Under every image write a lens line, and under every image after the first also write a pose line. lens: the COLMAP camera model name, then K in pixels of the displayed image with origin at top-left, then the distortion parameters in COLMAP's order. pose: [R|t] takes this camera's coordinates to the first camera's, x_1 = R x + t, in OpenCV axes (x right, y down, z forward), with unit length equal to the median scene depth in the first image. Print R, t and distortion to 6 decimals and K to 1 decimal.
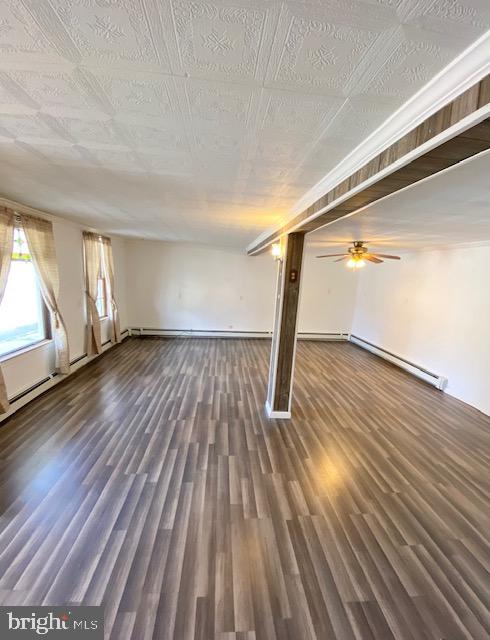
lens RADIAL K [[264.4, 0, 245.8], [0, 264.4, 328.4], [0, 0, 1]] dist [0.032579, -0.021687]
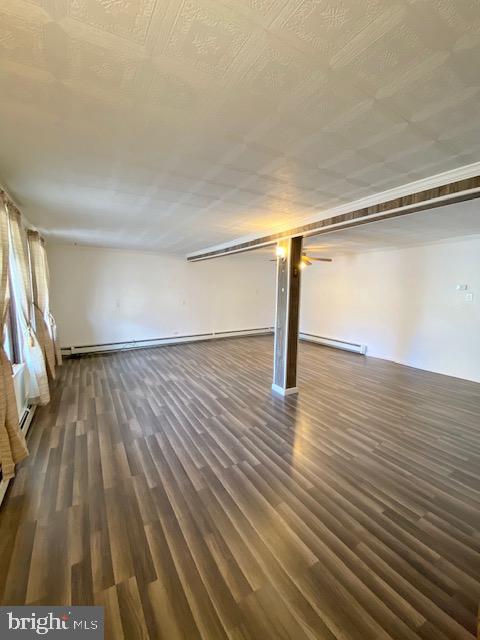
lens RADIAL K [[259.4, 0, 240.0], [0, 259.4, 320.0], [0, 0, 1]] dist [0.043228, -0.032441]
pose [[0.899982, -0.099670, 0.424381, -0.471812], [0.127706, 0.991081, -0.038061, 0.028204], [-0.416802, 0.088451, 0.904684, 0.031916]]
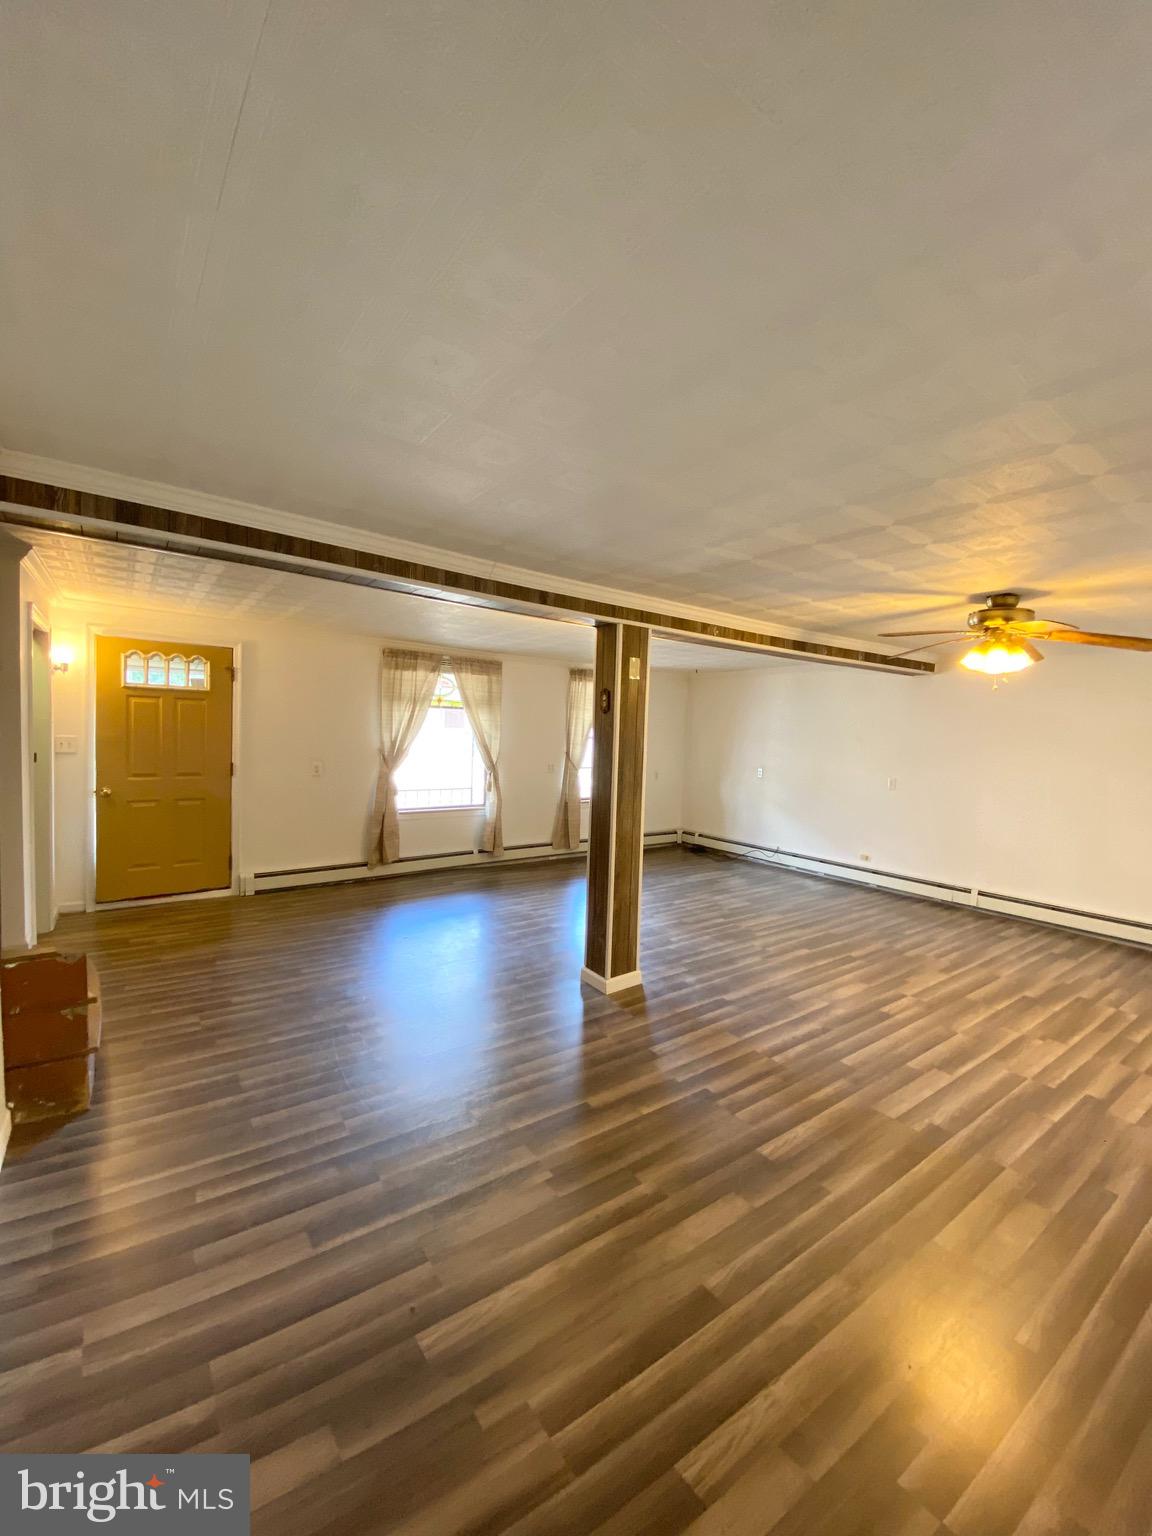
lens RADIAL K [[622.6, 0, 576.0], [0, 622.6, 768.0], [0, 0, 1]] dist [0.043228, -0.032441]
pose [[0.504823, 0.017043, -0.863055, 0.995448], [-0.178915, 0.980160, -0.085296, 0.040978], [0.844478, 0.197473, 0.497857, 0.287905]]
